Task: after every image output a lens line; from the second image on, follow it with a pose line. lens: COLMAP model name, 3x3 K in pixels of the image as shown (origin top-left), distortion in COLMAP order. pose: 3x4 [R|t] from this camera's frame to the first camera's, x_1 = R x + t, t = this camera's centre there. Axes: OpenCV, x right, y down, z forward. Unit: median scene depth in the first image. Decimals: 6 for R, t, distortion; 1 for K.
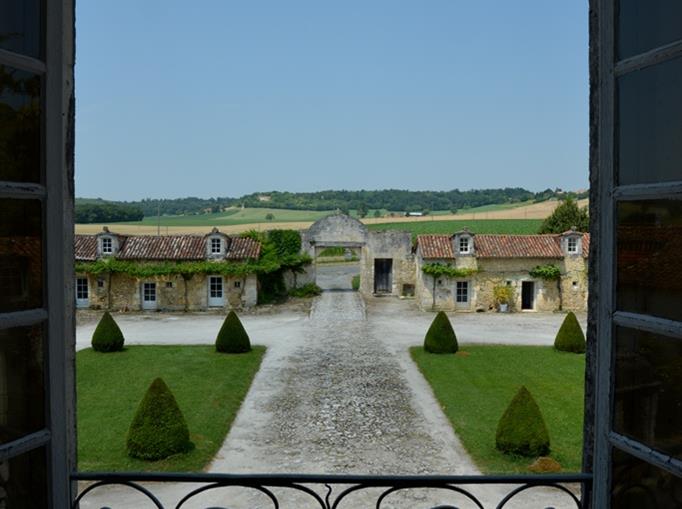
lens RADIAL K [[1143.9, 0, 349.4], [0, 1143.9, 250.7], [0, 0, 1]] dist [0.208995, 0.000000]
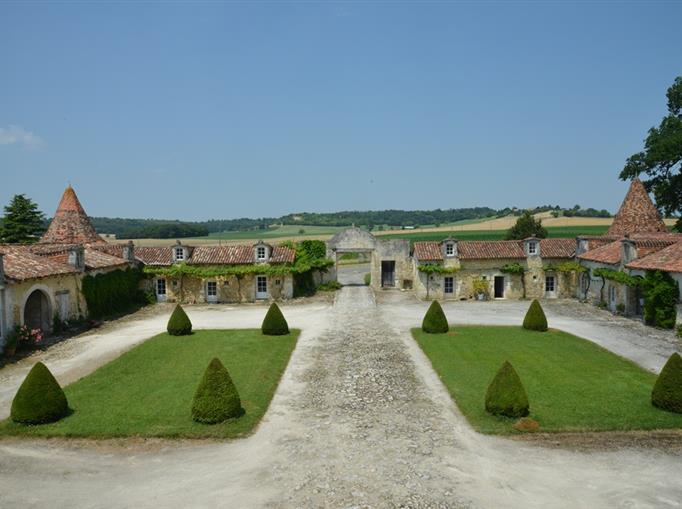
lens RADIAL K [[1143.9, 0, 341.3], [0, 1143.9, 252.8], [0, 0, 1]] dist [0.208995, 0.000000]
pose [[0.999272, -0.016046, -0.034616, 0.021097], [0.016128, 0.999868, 0.002089, -0.005683], [0.034578, -0.002645, 0.999398, -0.311701]]
